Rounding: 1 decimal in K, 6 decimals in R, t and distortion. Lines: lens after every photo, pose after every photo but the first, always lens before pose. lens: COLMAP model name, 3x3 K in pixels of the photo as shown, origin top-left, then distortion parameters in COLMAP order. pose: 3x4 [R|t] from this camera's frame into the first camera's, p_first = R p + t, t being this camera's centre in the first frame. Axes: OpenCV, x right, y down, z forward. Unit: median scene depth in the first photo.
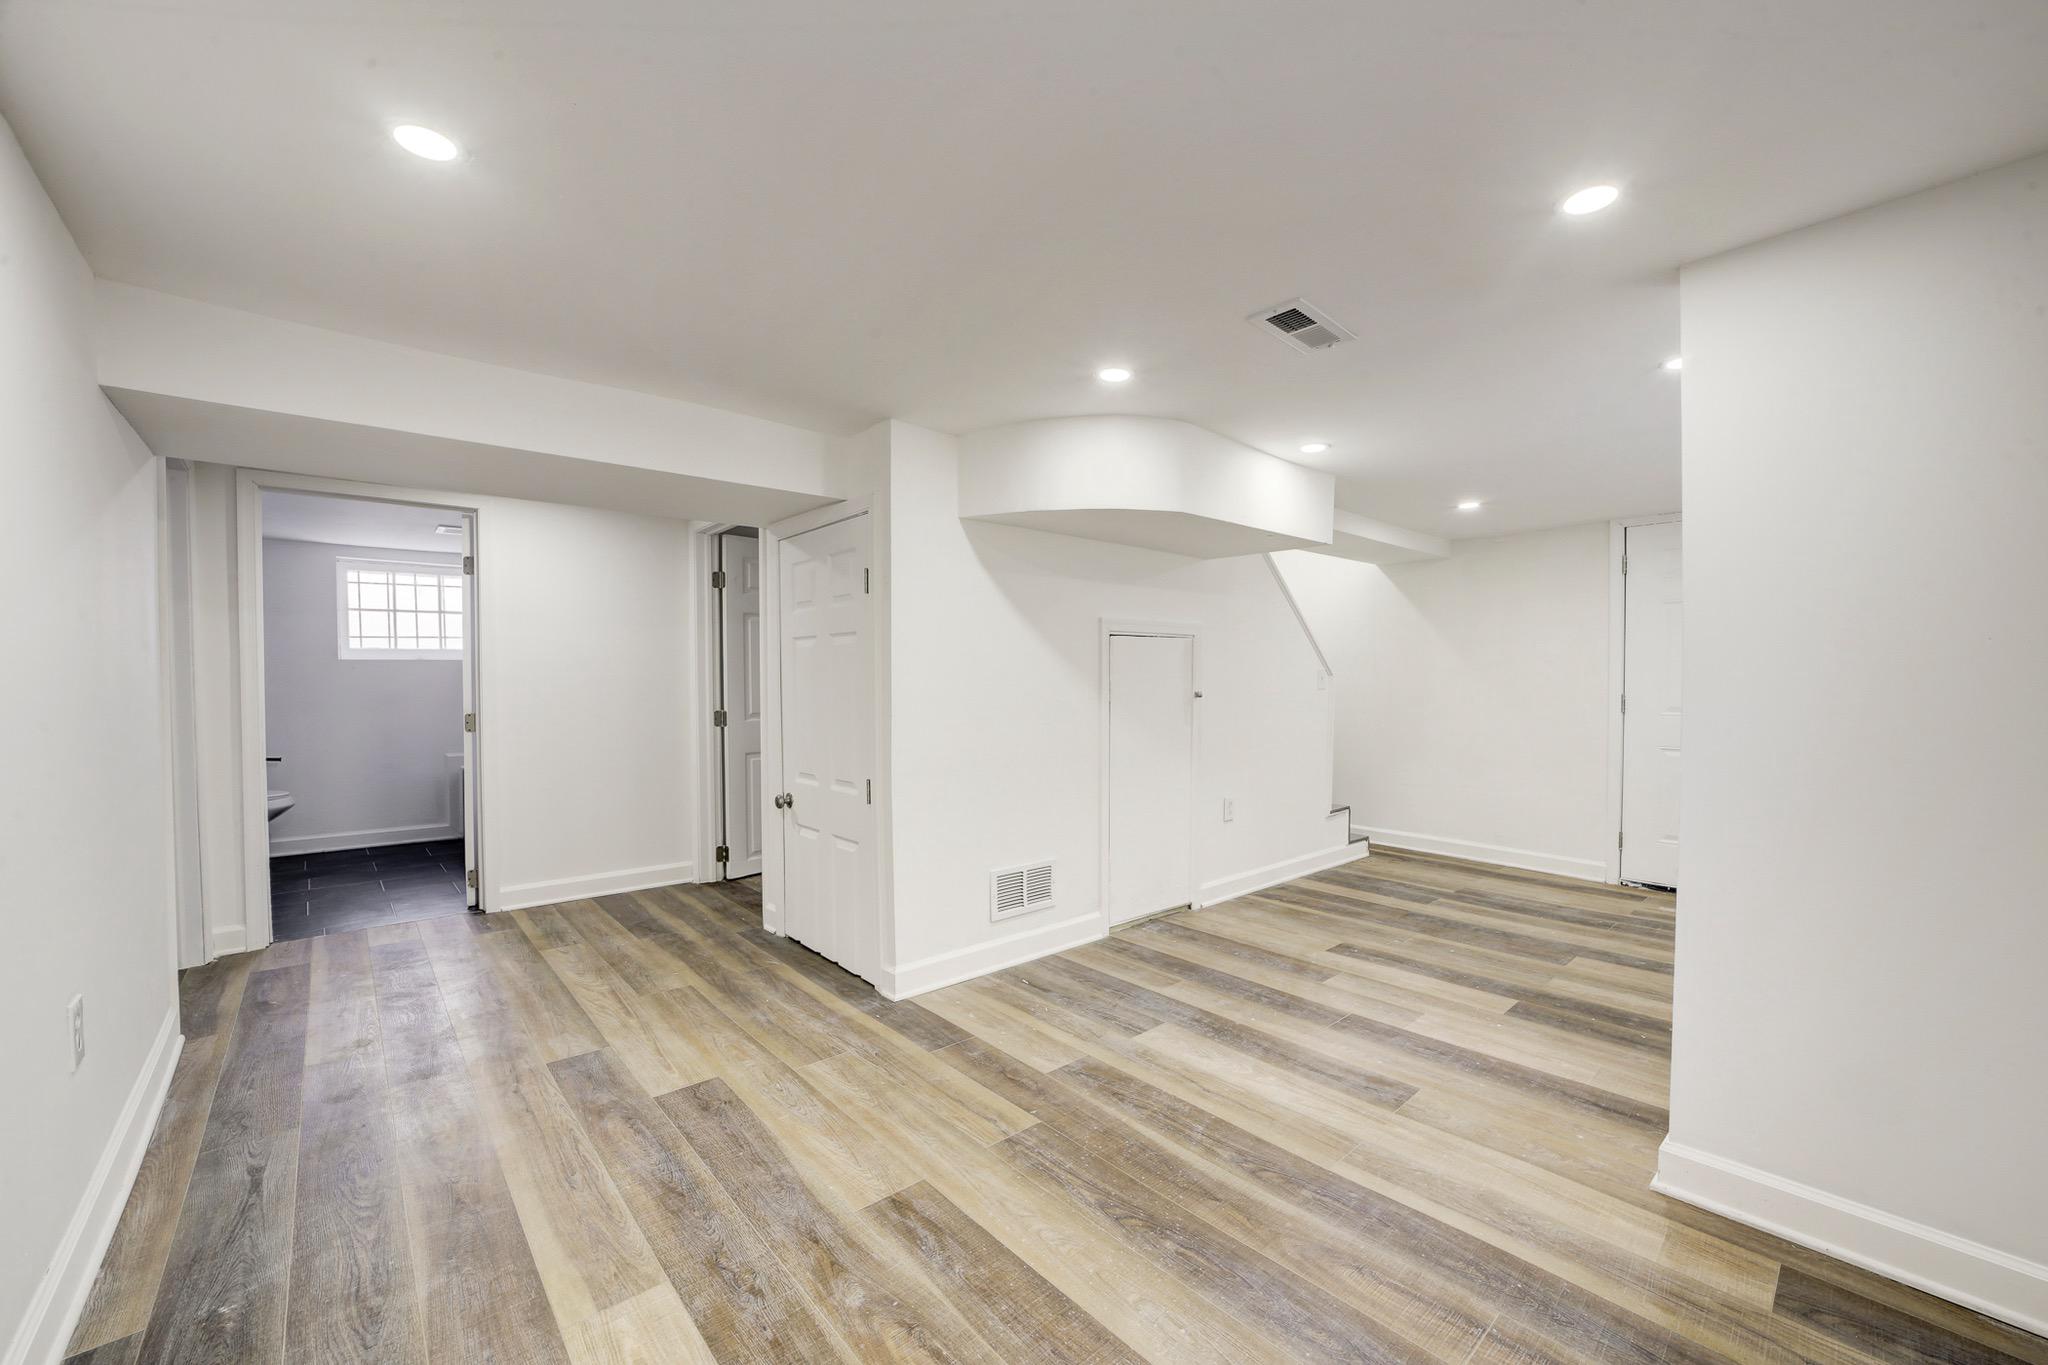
lens RADIAL K [[794.0, 0, 1034.3], [0, 794.0, 693.2], [0, 0, 1]] dist [-0.044002, 0.010291]
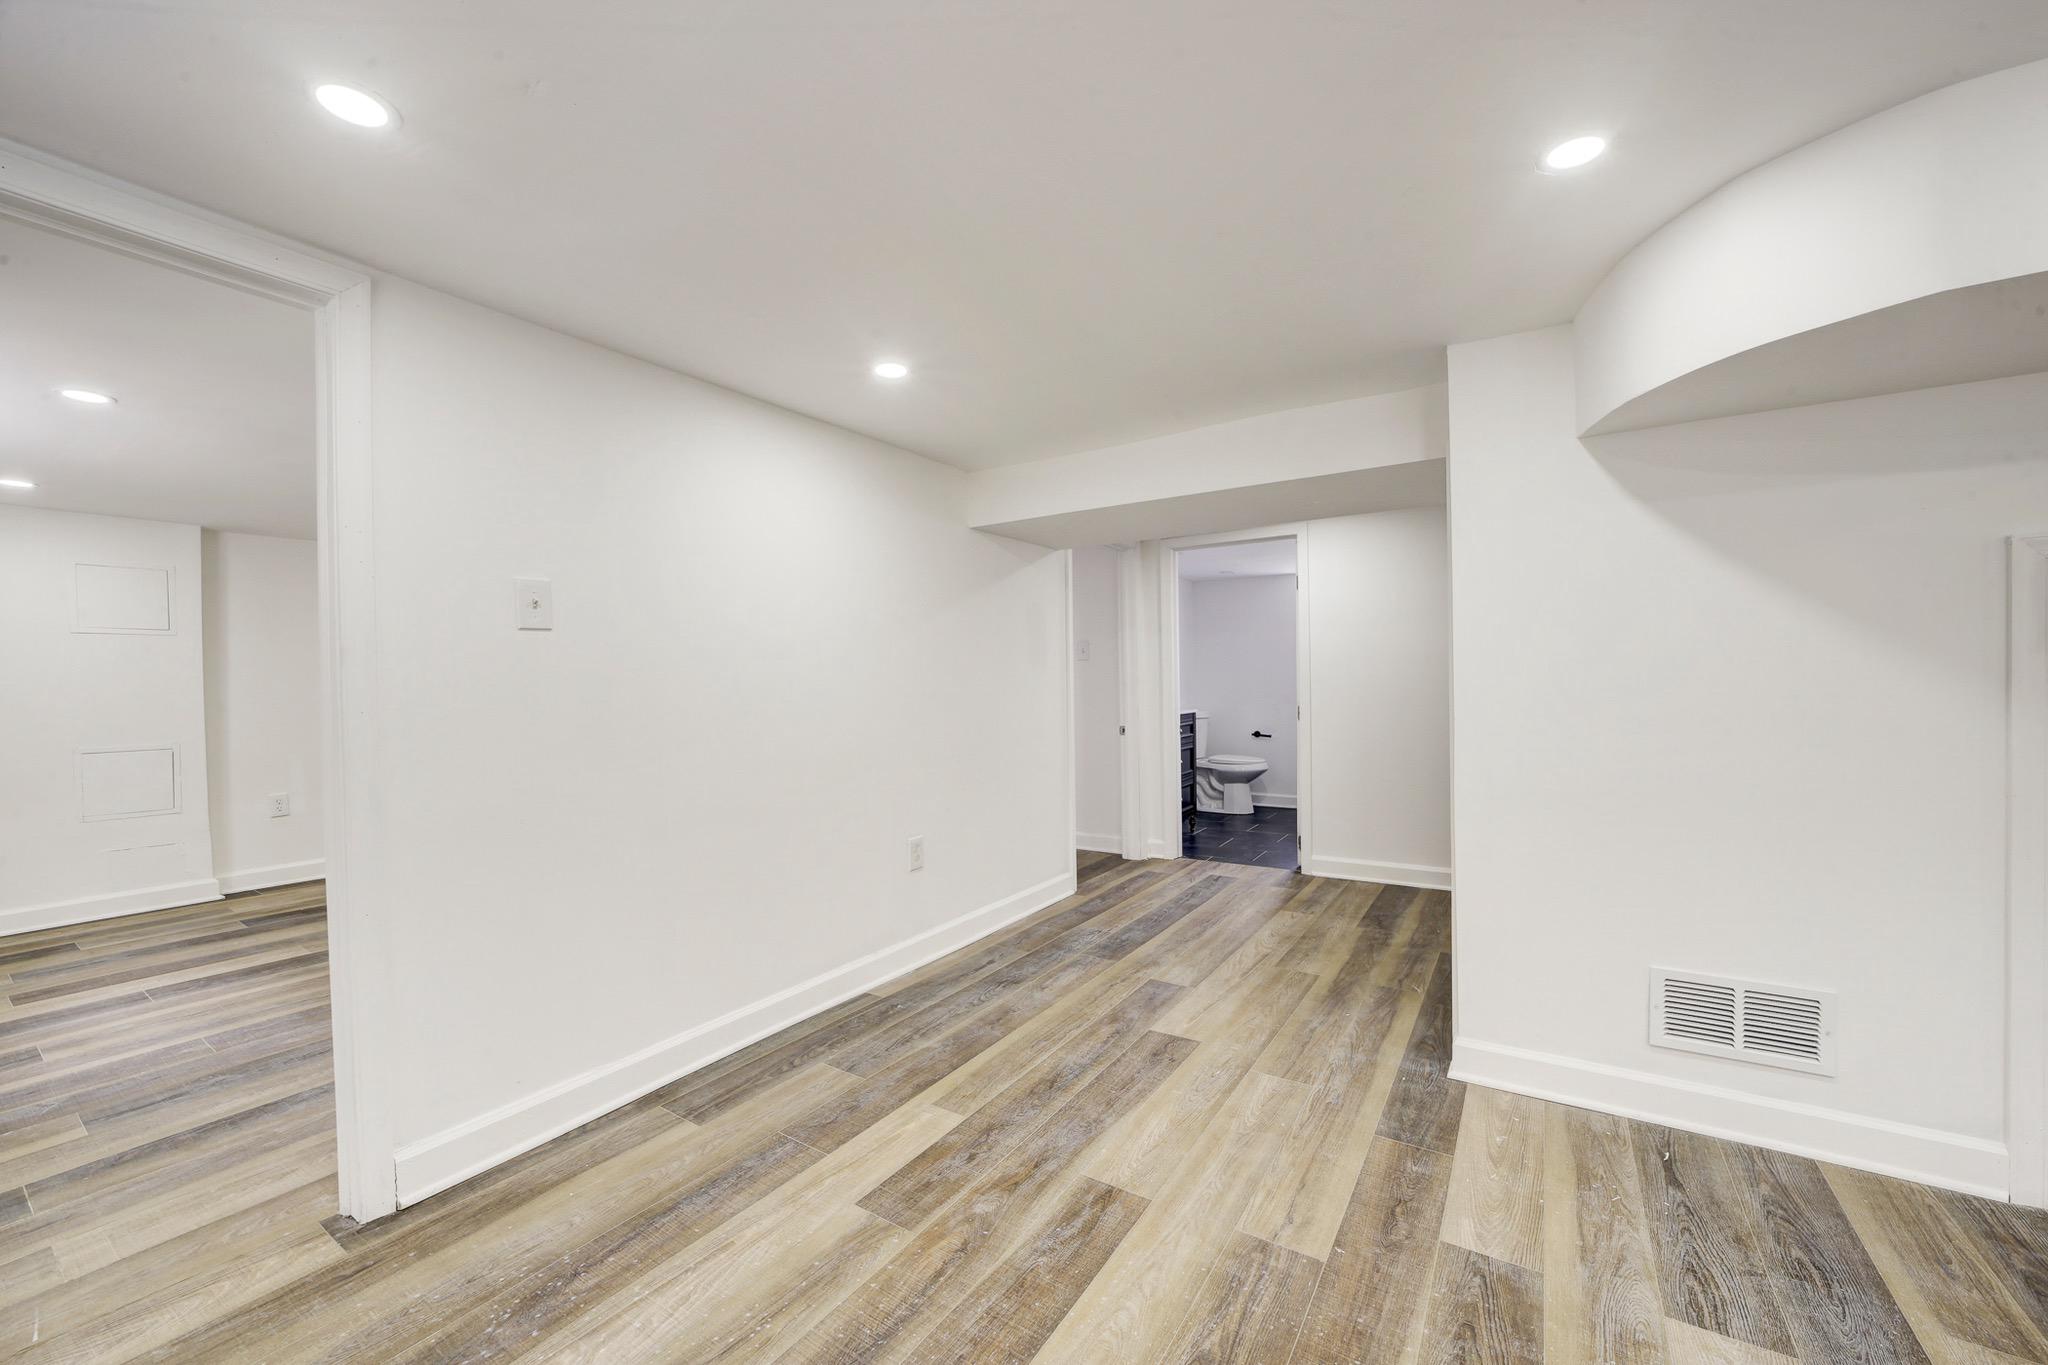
lens RADIAL K [[794.0, 0, 1034.3], [0, 794.0, 693.2], [0, 0, 1]] dist [-0.044002, 0.010291]
pose [[0.267256, 0.009630, -0.963578, 0.510070], [-0.003107, 0.999953, 0.009132, -0.002957], [0.963621, 0.000553, 0.267273, 0.423861]]
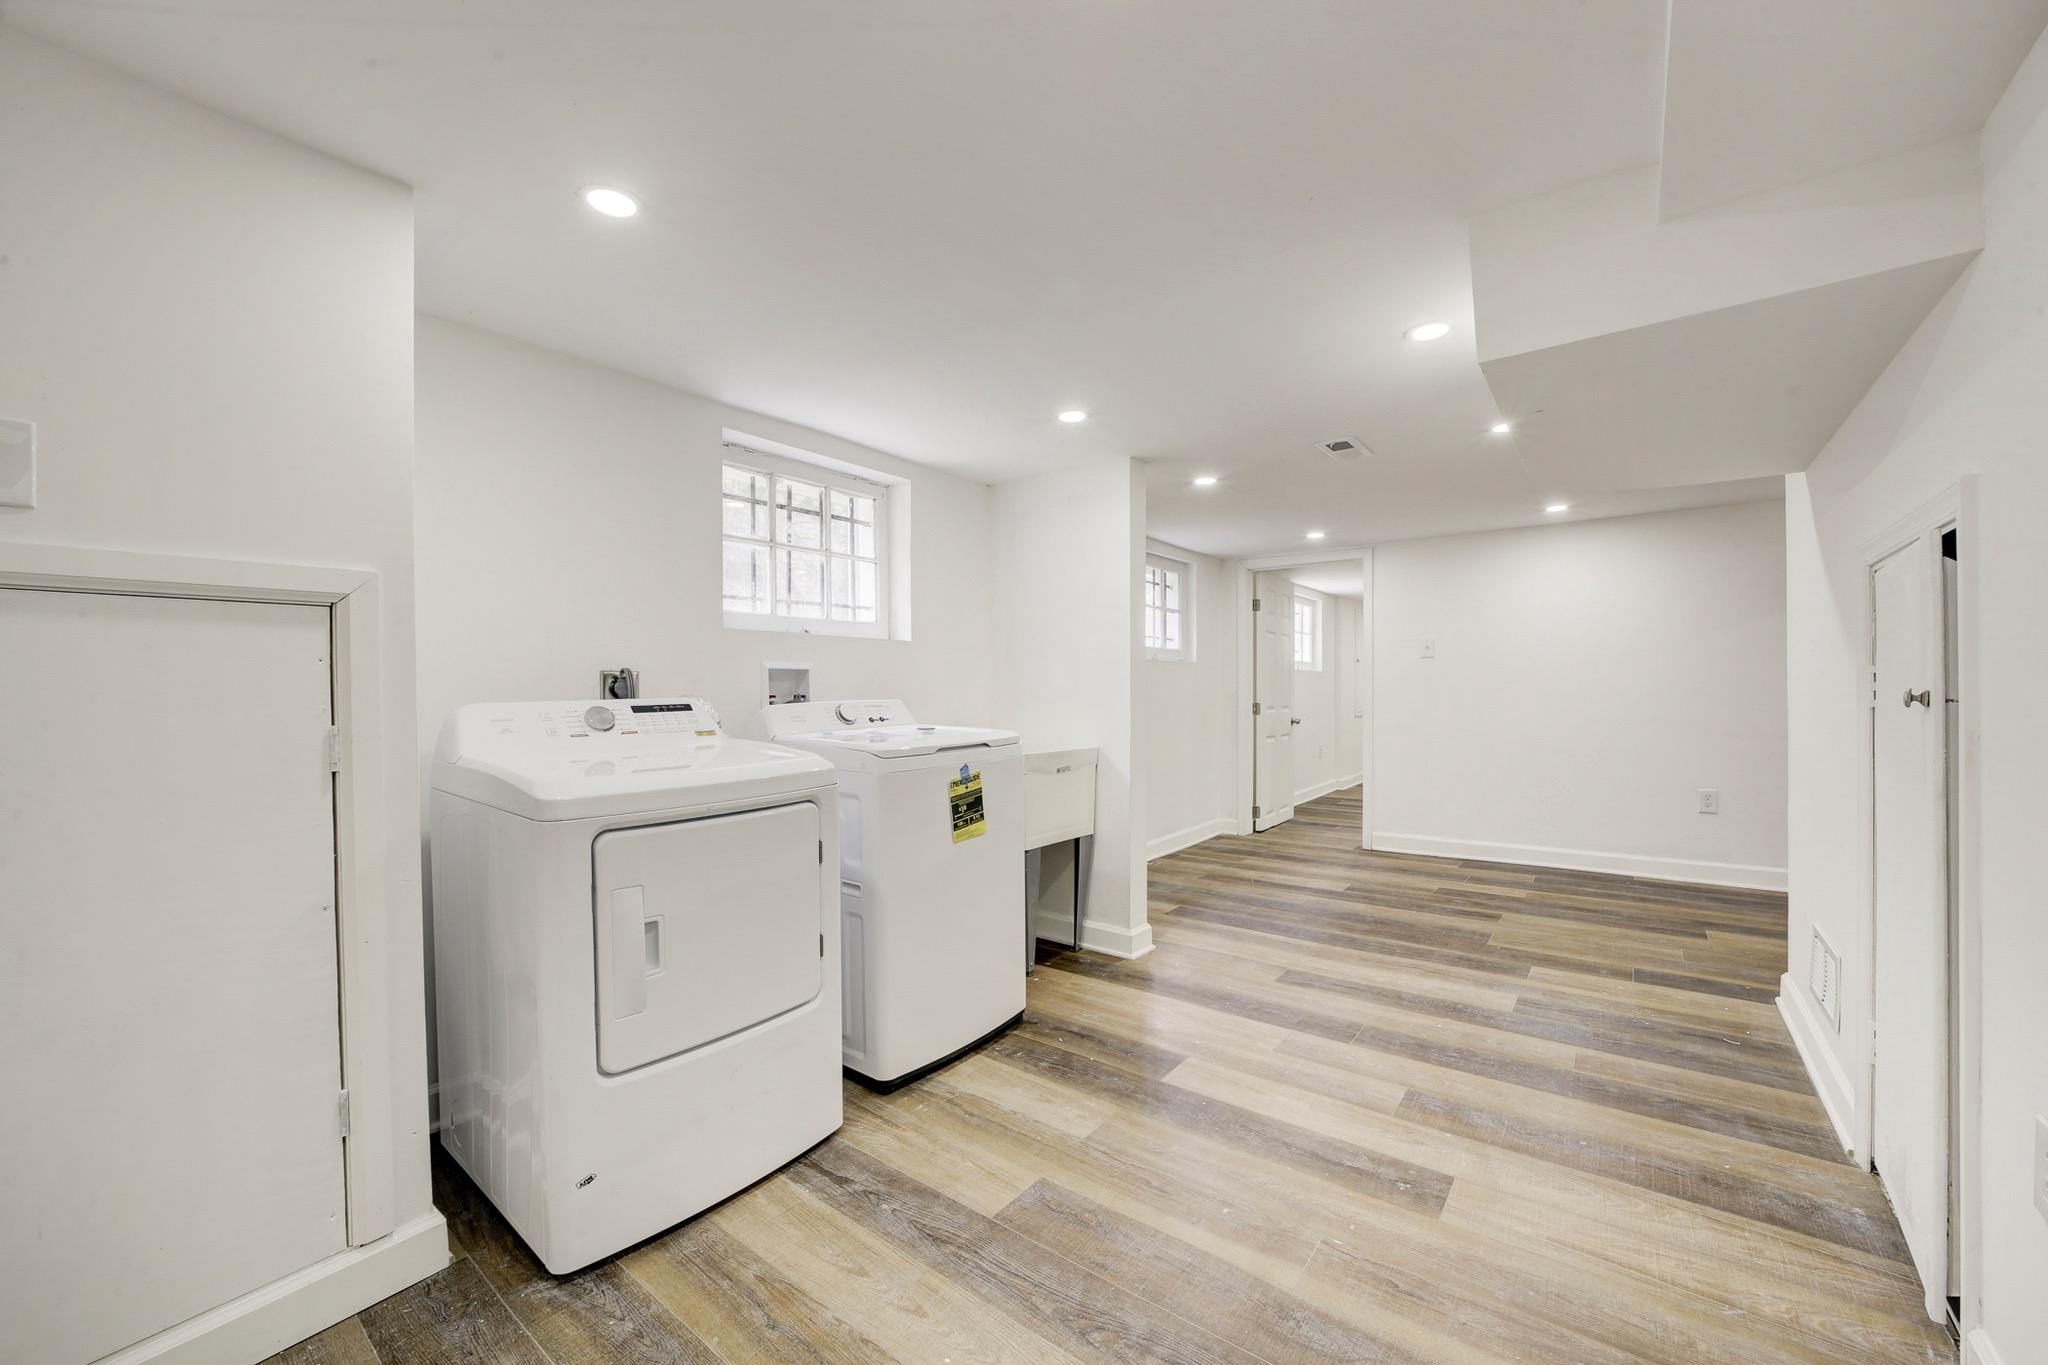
lens RADIAL K [[794.0, 0, 1034.3], [0, 794.0, 693.2], [0, 0, 1]] dist [-0.044002, 0.010291]
pose [[-0.983339, 0.010502, -0.181476, 0.977718], [0.007087, 0.999786, 0.019461, -0.014131], [0.181642, 0.017851, -0.983203, 1.925510]]
